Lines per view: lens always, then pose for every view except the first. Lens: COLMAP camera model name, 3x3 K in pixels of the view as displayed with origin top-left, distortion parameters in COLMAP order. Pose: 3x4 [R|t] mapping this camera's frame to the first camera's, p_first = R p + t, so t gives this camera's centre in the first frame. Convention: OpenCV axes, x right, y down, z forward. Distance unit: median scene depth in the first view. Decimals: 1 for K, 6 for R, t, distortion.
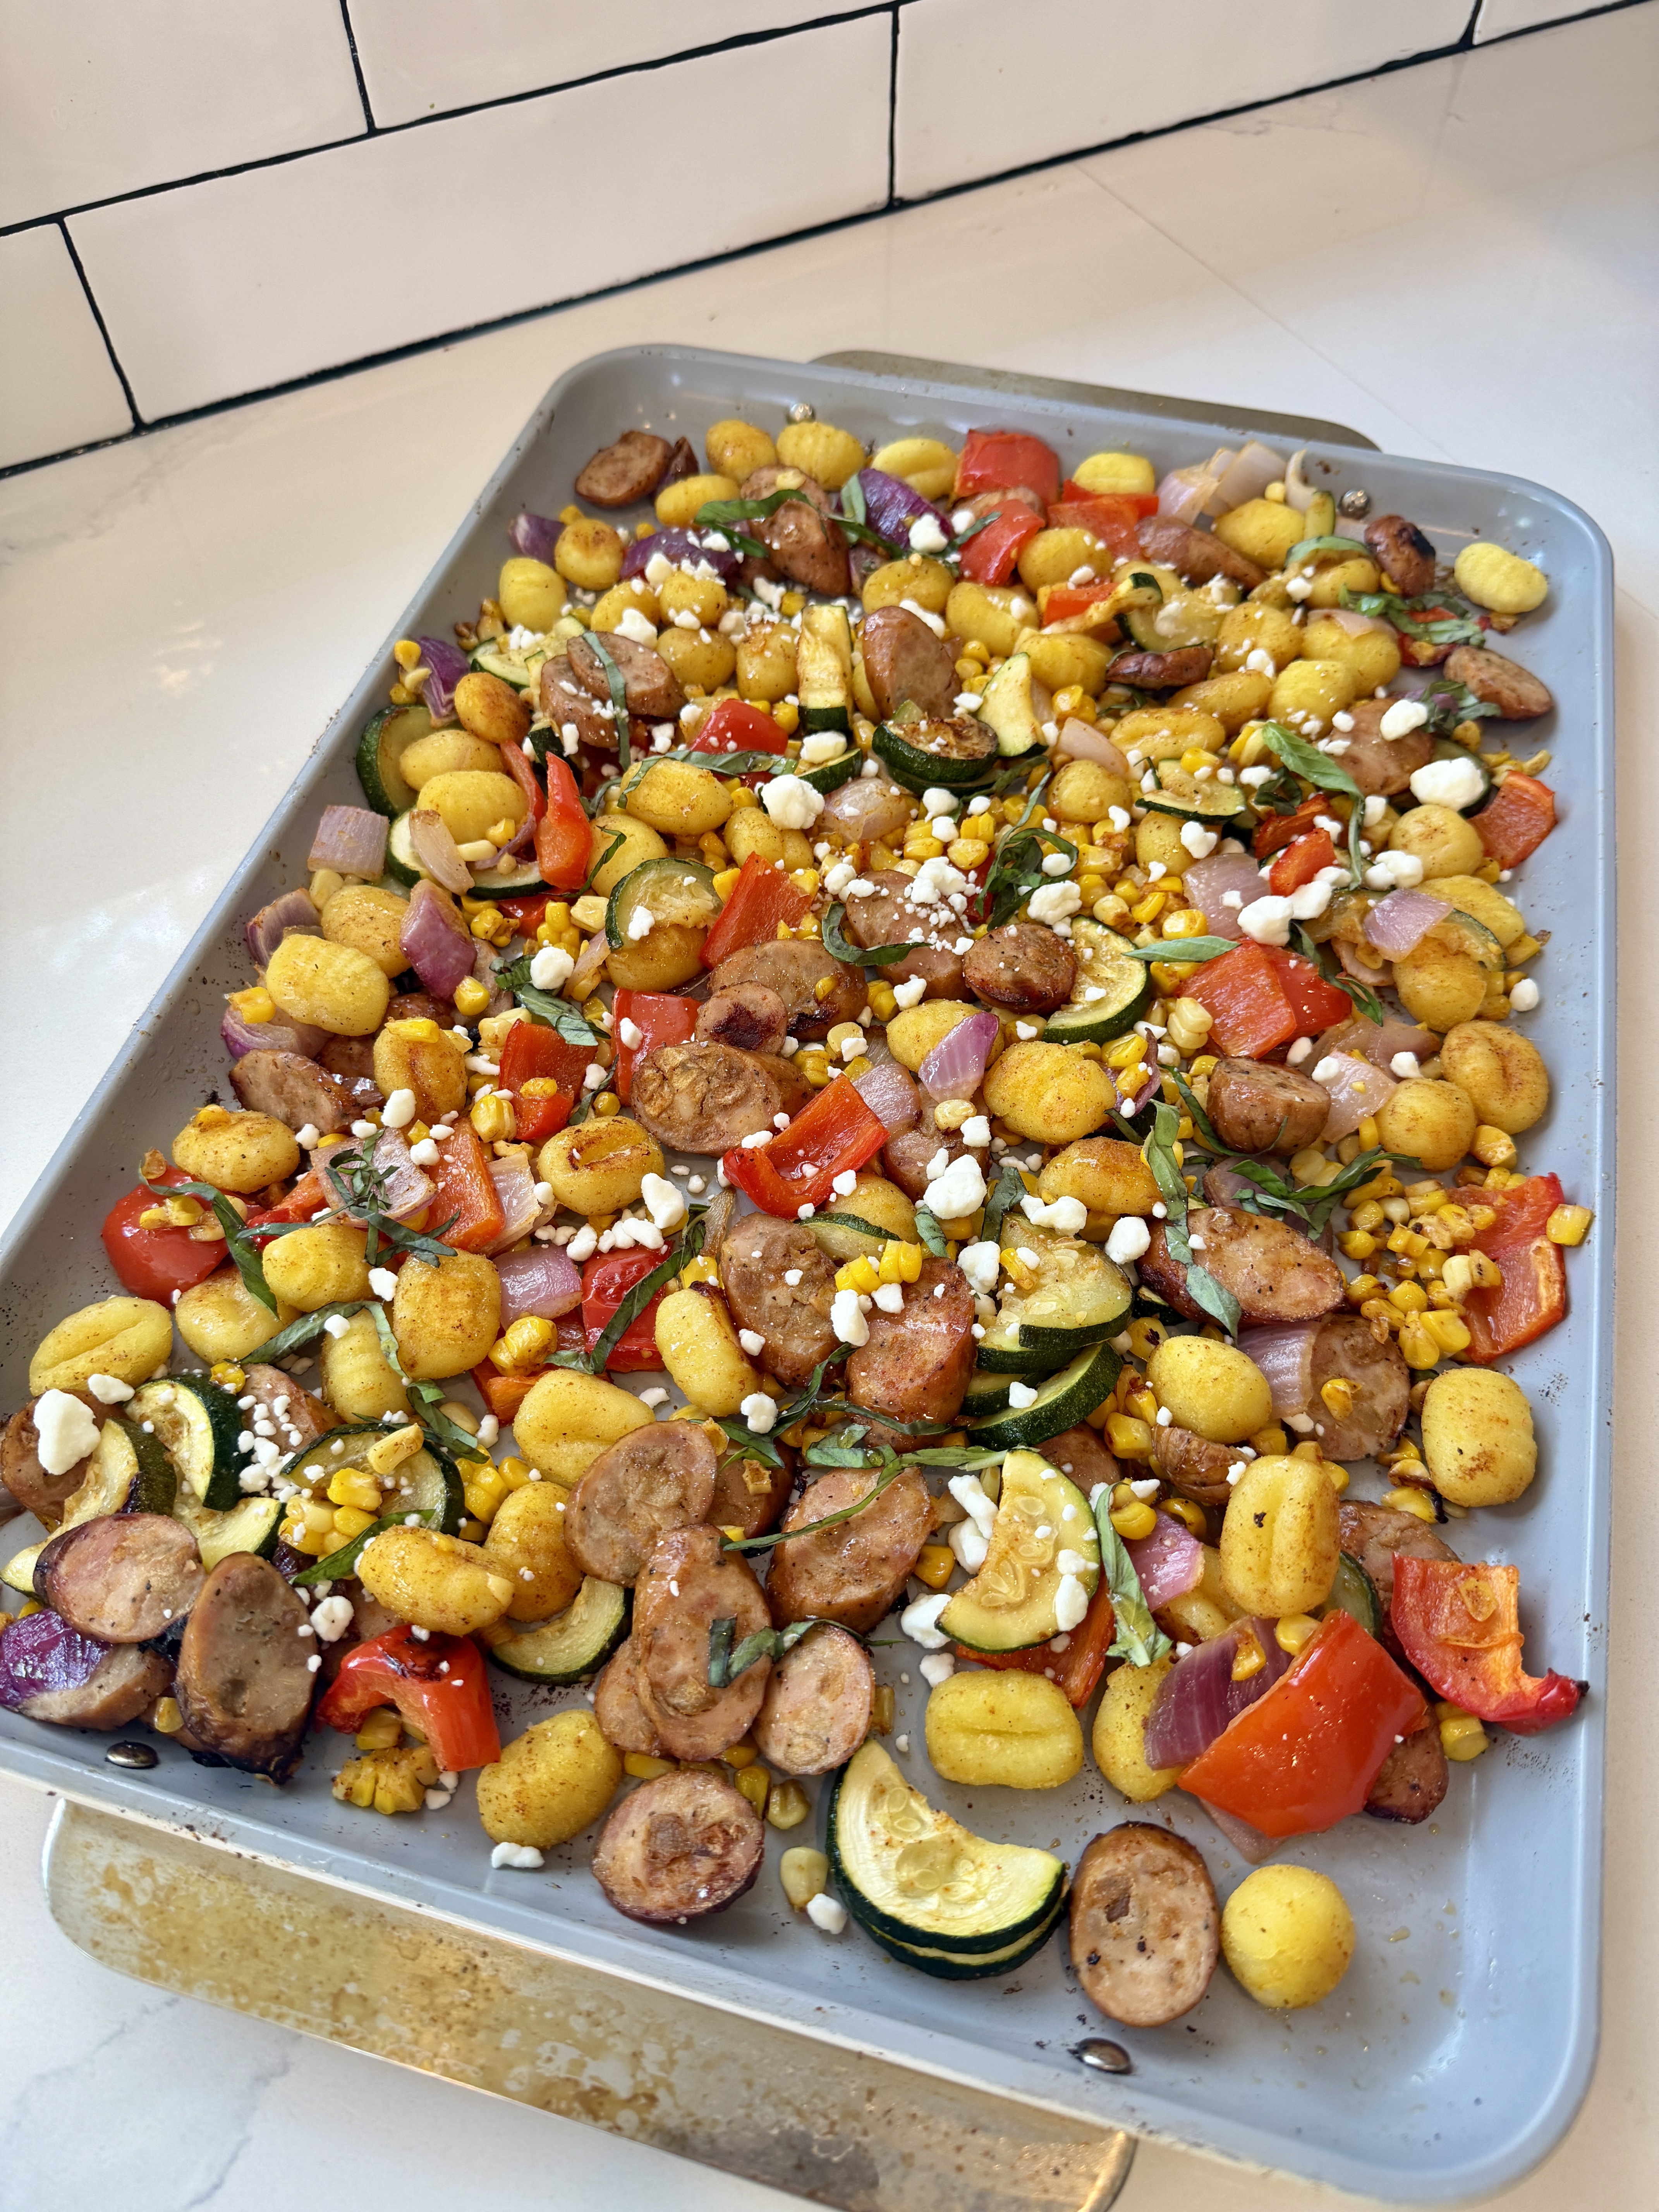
lens RADIAL K [[1638.3, 0, 823.7], [0, 1638.3, 1118.2], [0, 0, 1]] dist [0.136657, -0.377930]
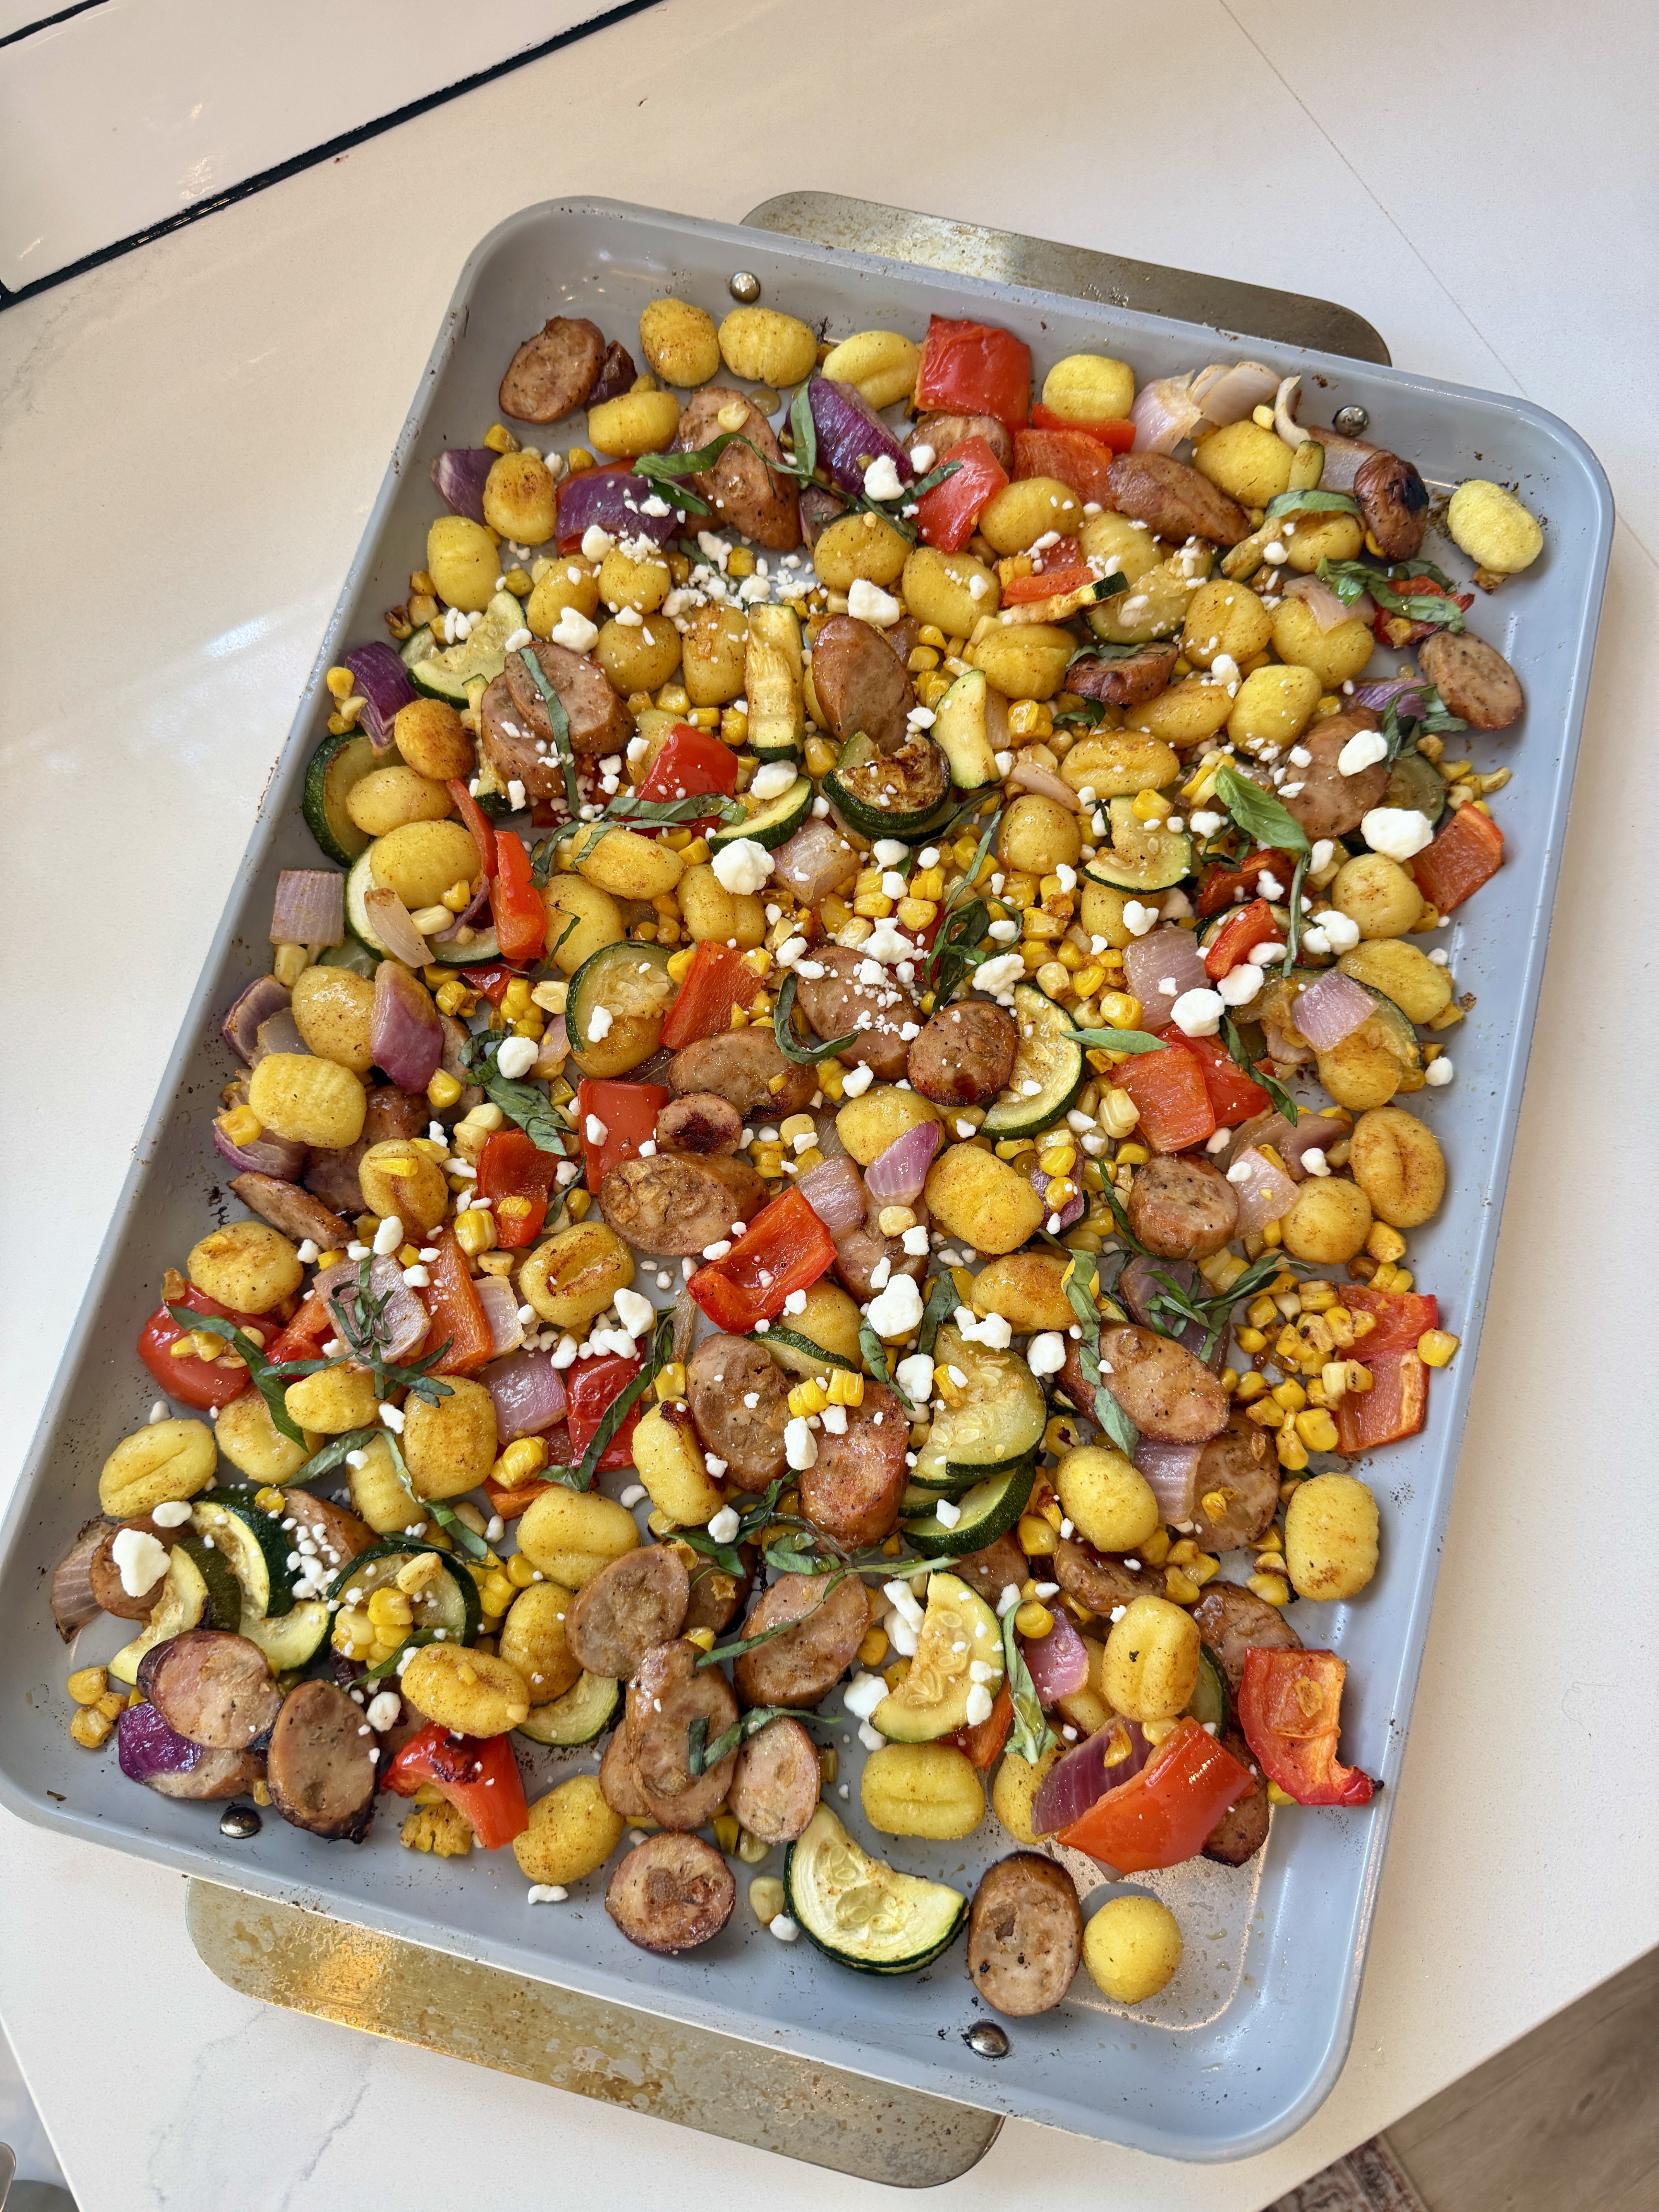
lens RADIAL K [[1638.3, 0, 823.7], [0, 1638.3, 1118.2], [0, 0, 1]] dist [0.136657, -0.377930]
pose [[0.999900, -0.013637, -0.003659, 0.038729], [0.014024, 0.929273, 0.369128, -0.506228], [-0.001634, -0.369142, 0.929371, 0.009563]]
